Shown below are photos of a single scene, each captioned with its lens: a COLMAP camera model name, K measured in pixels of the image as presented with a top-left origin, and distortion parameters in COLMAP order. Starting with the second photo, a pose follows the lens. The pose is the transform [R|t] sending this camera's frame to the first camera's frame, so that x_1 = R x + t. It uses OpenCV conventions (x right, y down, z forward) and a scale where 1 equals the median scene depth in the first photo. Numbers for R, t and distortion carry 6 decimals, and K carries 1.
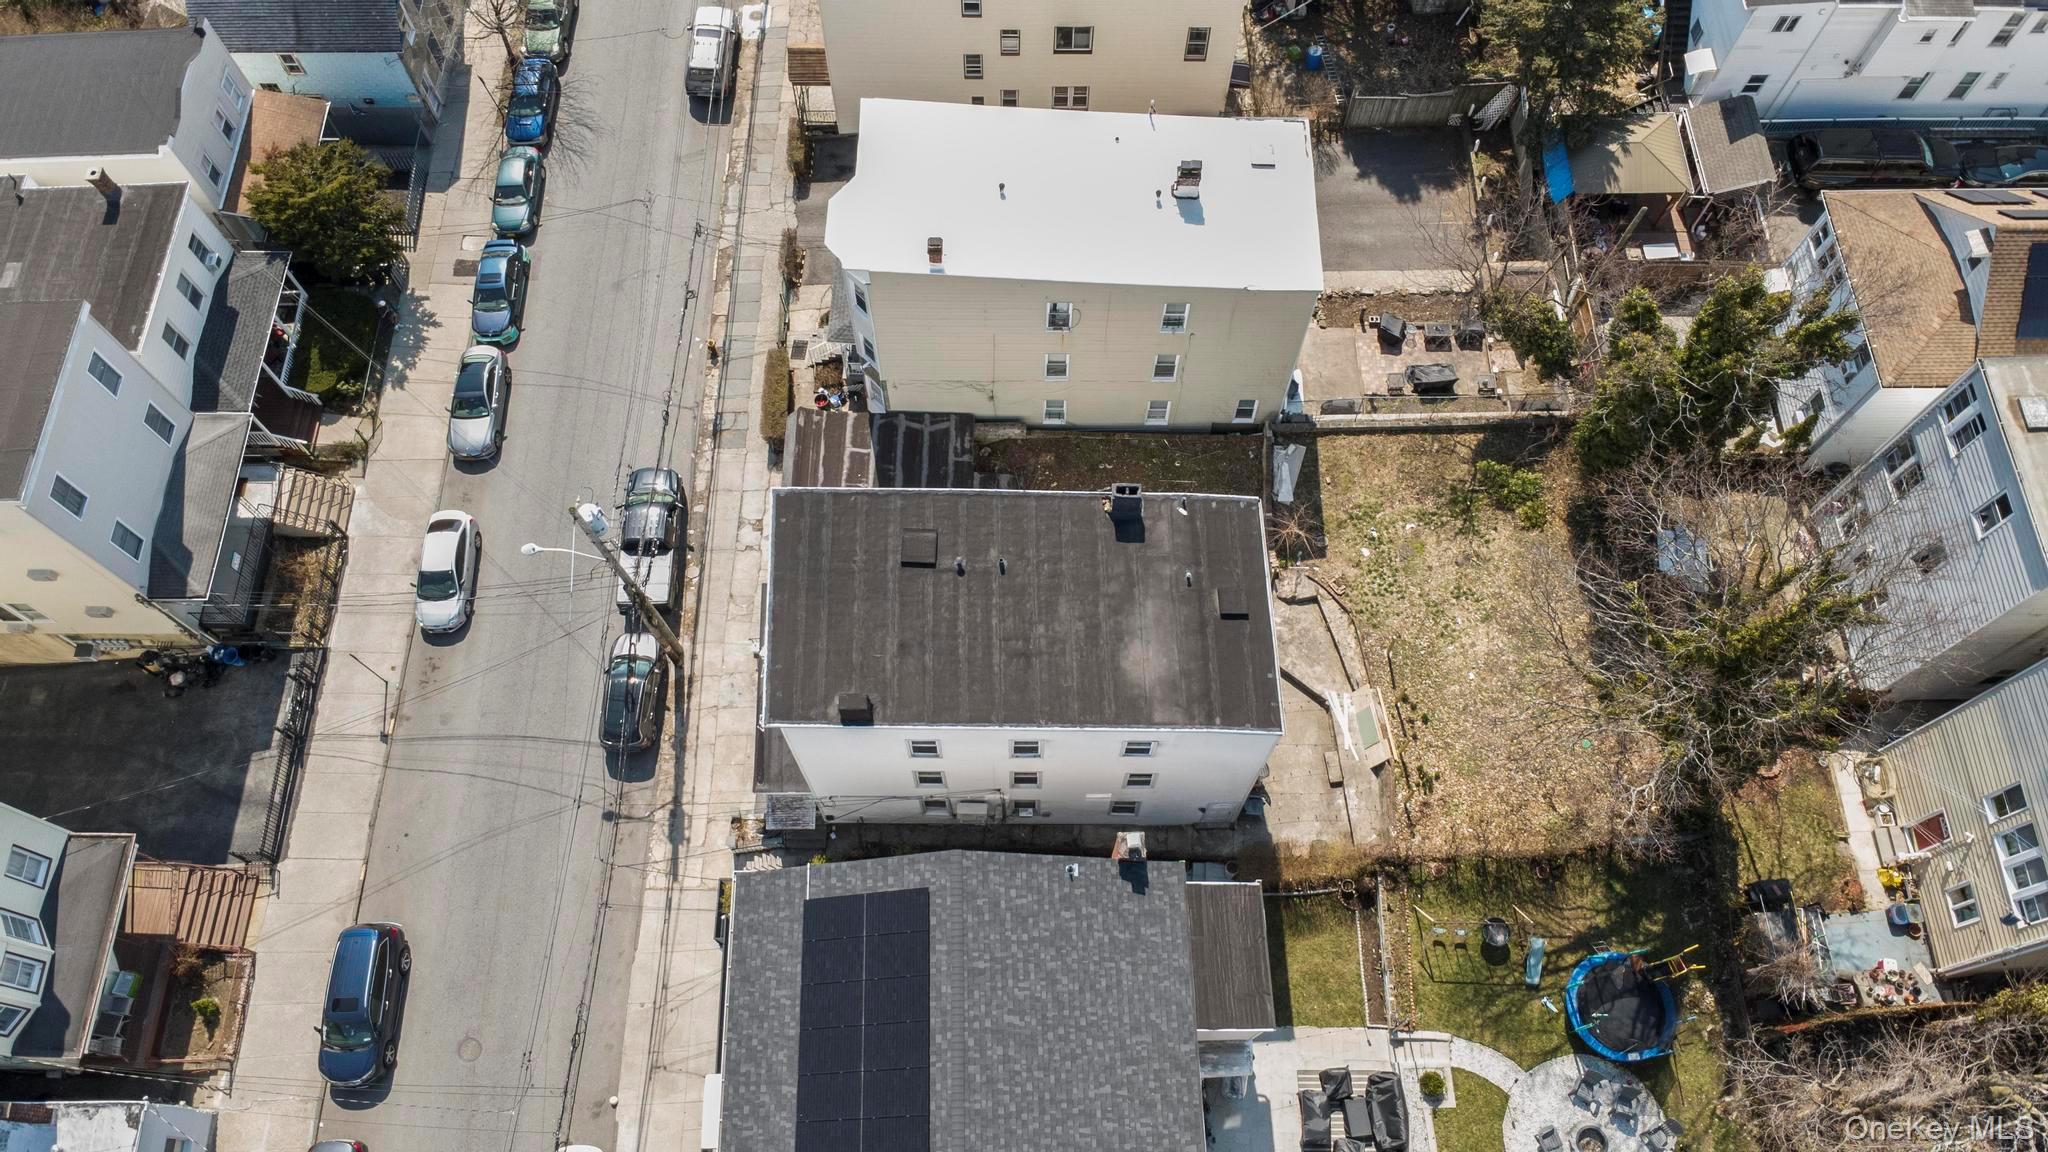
lens RADIAL K [[1439.7, 0, 1024.0], [0, 1439.7, 576.0], [0, 0, 1]] dist [0.000793, -0.003740]
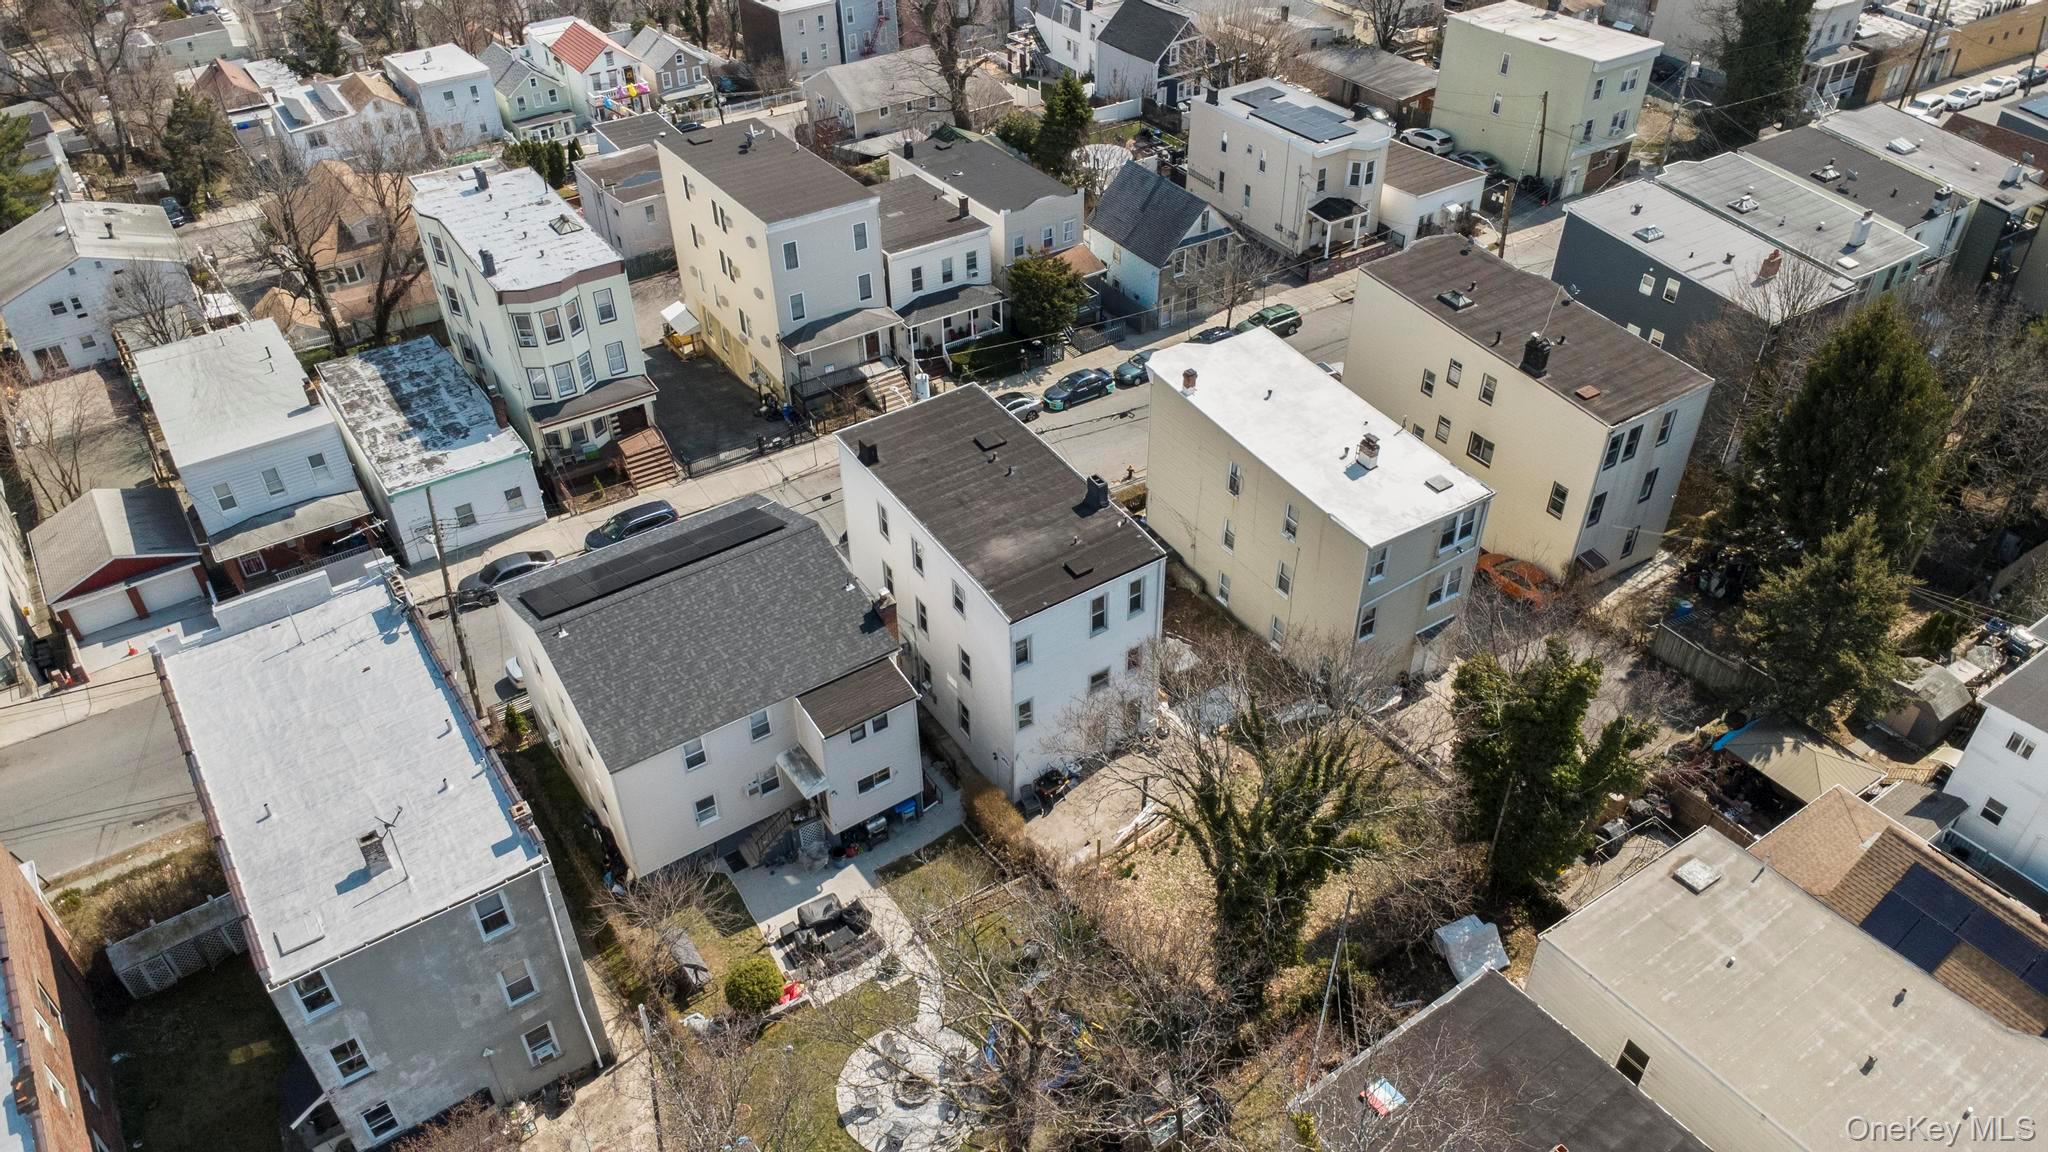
lens RADIAL K [[1439.7, 0, 1024.0], [0, 1439.7, 576.0], [0, 0, 1]] dist [0.000793, -0.003740]
pose [[0.540413, 0.512190, -0.667544, 0.789687], [-0.763444, 0.632005, -0.133128, 0.186750], [0.353704, 0.581577, 0.732572, 0.002756]]
